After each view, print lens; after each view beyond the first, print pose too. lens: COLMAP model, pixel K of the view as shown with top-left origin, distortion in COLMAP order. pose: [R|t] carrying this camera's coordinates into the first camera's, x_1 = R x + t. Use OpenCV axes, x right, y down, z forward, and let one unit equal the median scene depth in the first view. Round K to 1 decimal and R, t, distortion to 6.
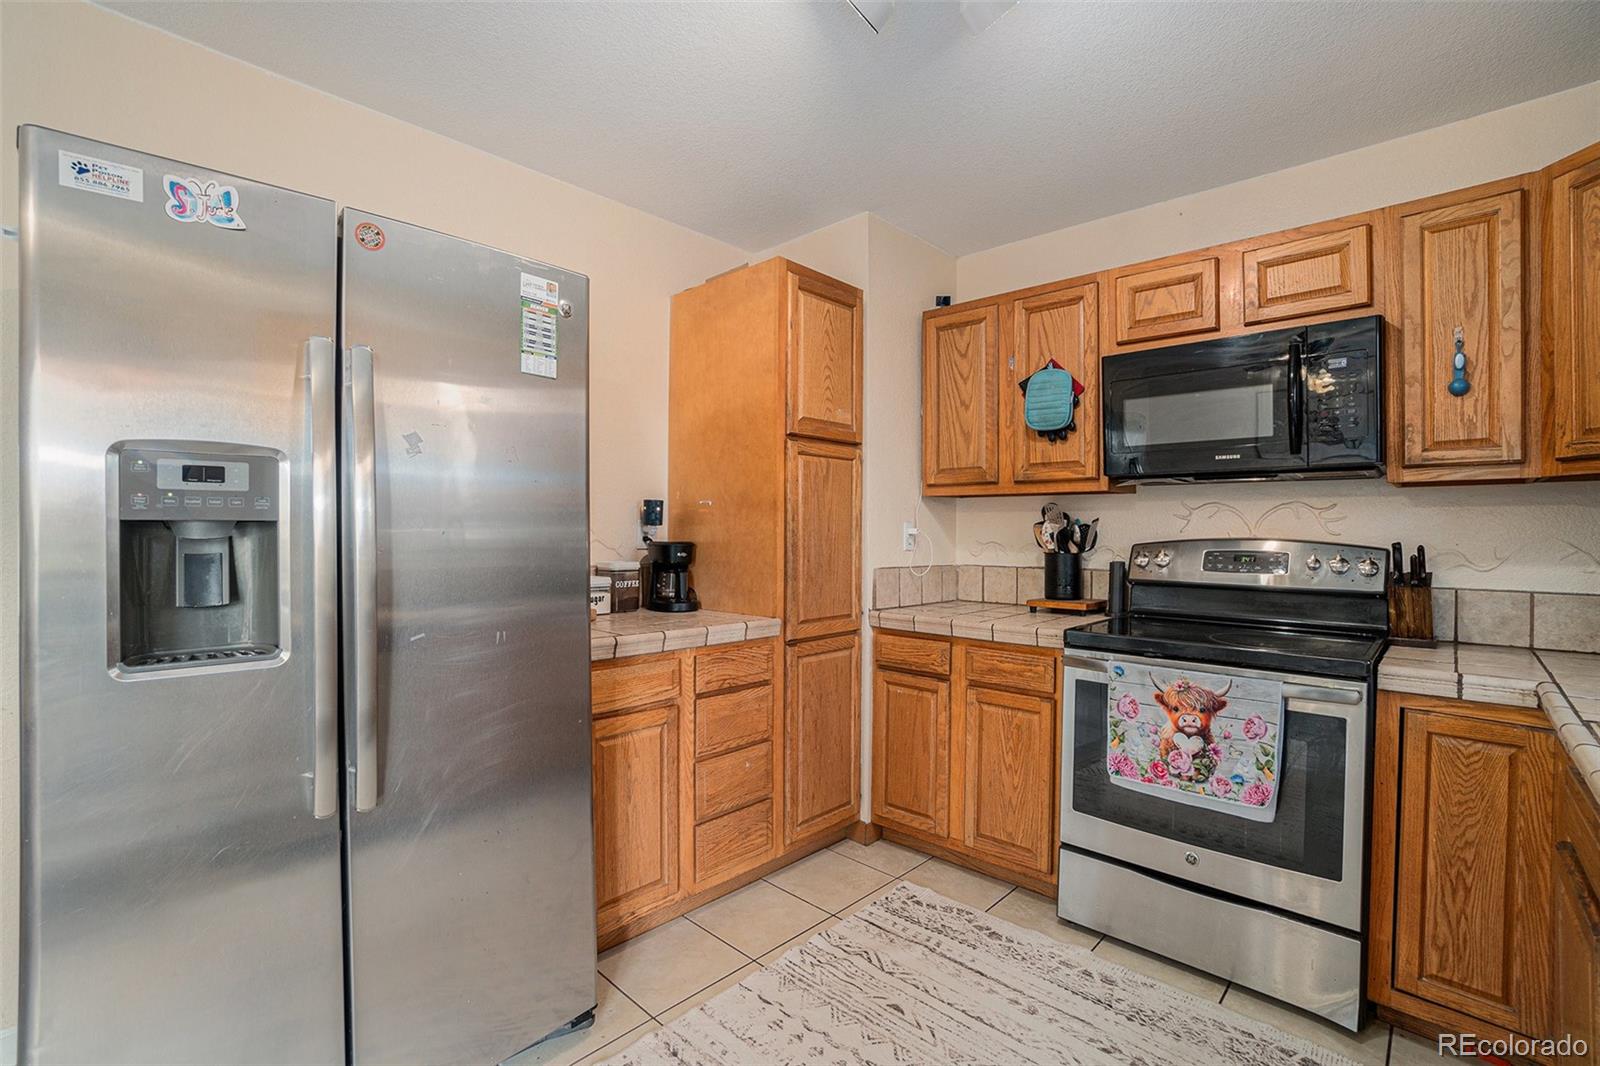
lens RADIAL K [[707.1, 0, 800.0], [0, 707.1, 533.0], [0, 0, 1]] dist [-0.061252, 0.017897]
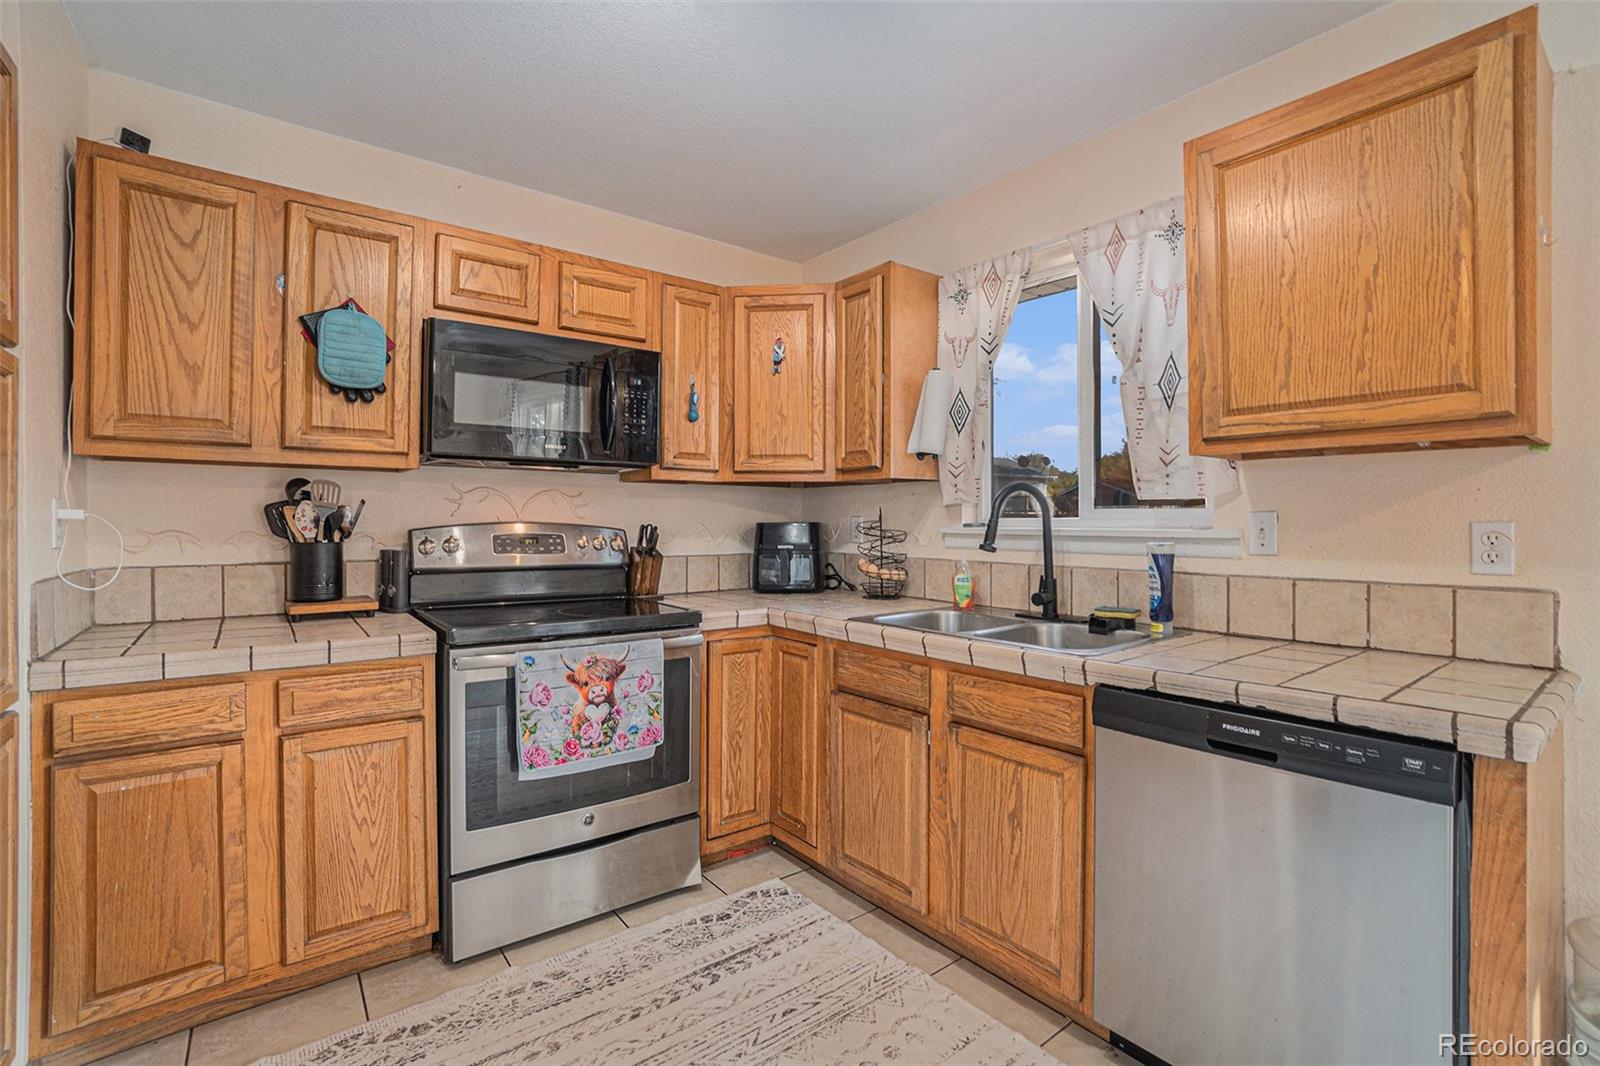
lens RADIAL K [[716.7, 0, 811.5], [0, 716.7, 522.7], [0, 0, 1]] dist [-0.064633, 0.021557]
pose [[0.144433, -0.009391, 0.989470, -0.425617], [-0.002175, 0.999950, 0.009808, -0.003343], [-0.989512, -0.003569, 0.144405, 0.447659]]
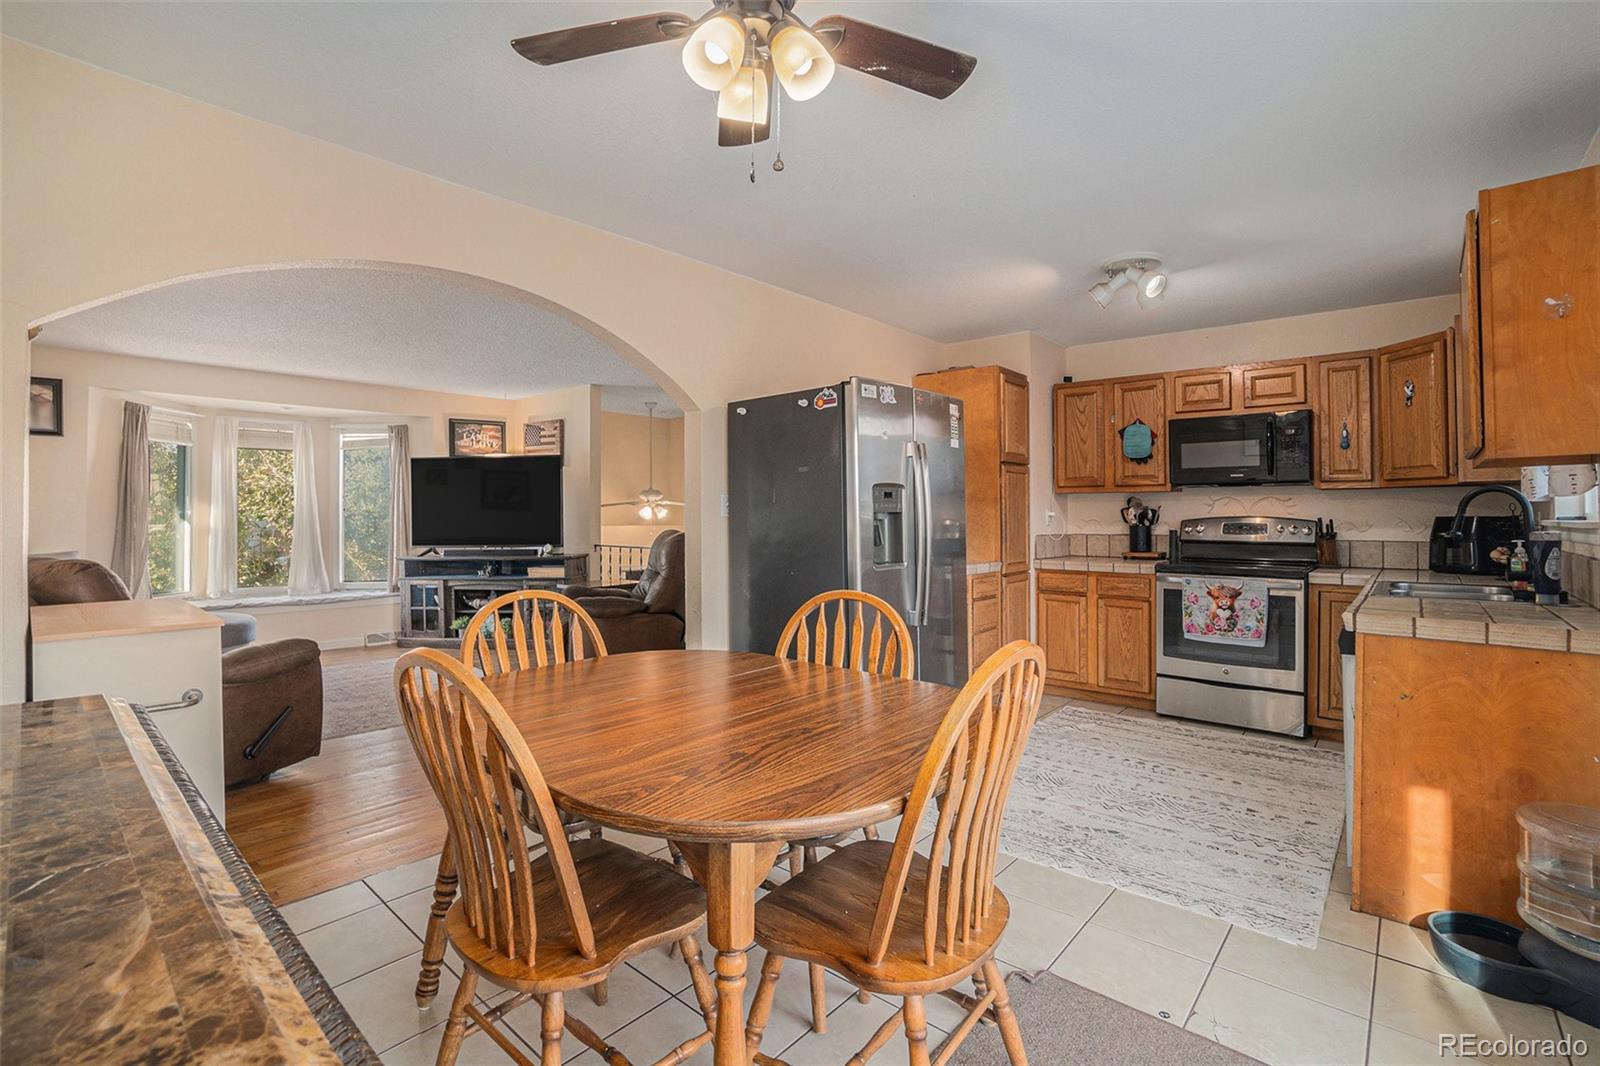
lens RADIAL K [[713.9, 0, 800.9], [0, 713.9, 507.4], [0, 0, 1]] dist [-0.040844, 0.000170]
pose [[0.999197, -0.007792, 0.039297, -0.716713], [0.008189, 0.999917, -0.009952, -0.008623], [-0.039216, 0.010266, 0.999178, -0.970439]]
